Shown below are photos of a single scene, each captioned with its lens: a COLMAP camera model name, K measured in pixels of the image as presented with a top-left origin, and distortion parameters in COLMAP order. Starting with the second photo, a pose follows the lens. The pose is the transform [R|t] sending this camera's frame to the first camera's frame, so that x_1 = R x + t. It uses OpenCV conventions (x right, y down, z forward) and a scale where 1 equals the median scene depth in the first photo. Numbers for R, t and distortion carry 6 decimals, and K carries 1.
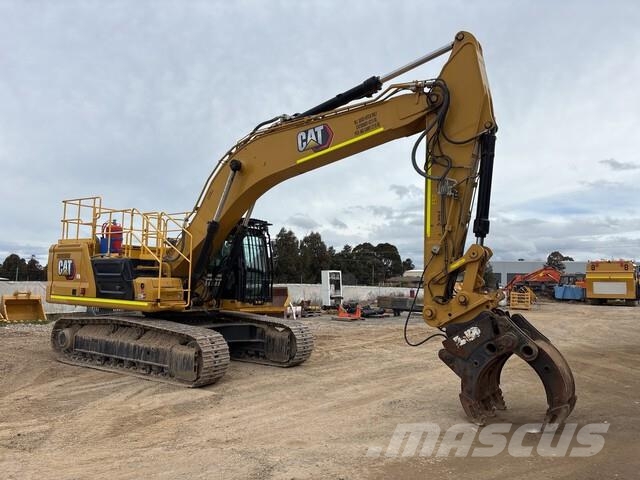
lens RADIAL K [[483.8, 0, 320.6], [0, 483.8, 237.0], [0, 0, 1]] dist [0.062365, -0.078439]
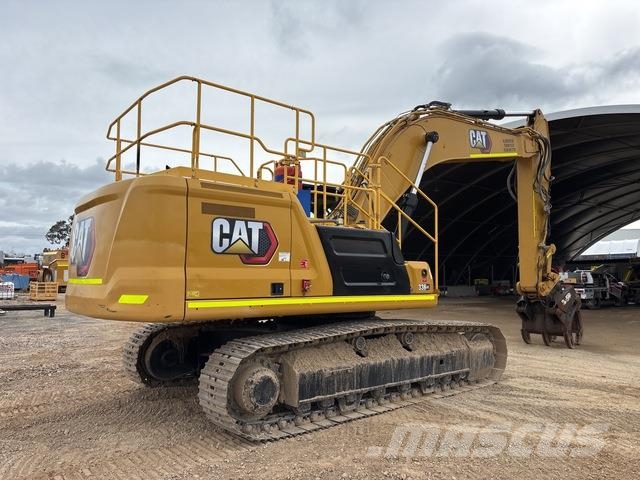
lens RADIAL K [[483.8, 0, 320.6], [0, 483.8, 237.0], [0, 0, 1]] dist [0.062365, -0.078439]
pose [[0.274049, 0.059832, 0.959853, -1.082184], [-0.081914, 0.995888, -0.038691, 0.085985], [-0.958221, -0.068022, 0.277823, 0.934377]]
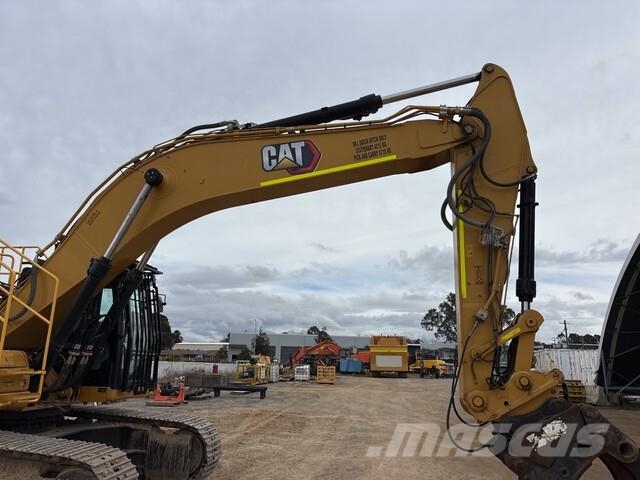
lens RADIAL K [[483.8, 0, 320.6], [0, 483.8, 237.0], [0, 0, 1]] dist [0.062365, -0.078439]
pose [[0.889672, 0.109567, 0.443259, -0.258117], [-0.043873, 0.986803, -0.155866, 0.026319], [-0.454487, 0.119223, 0.882739, 0.315516]]
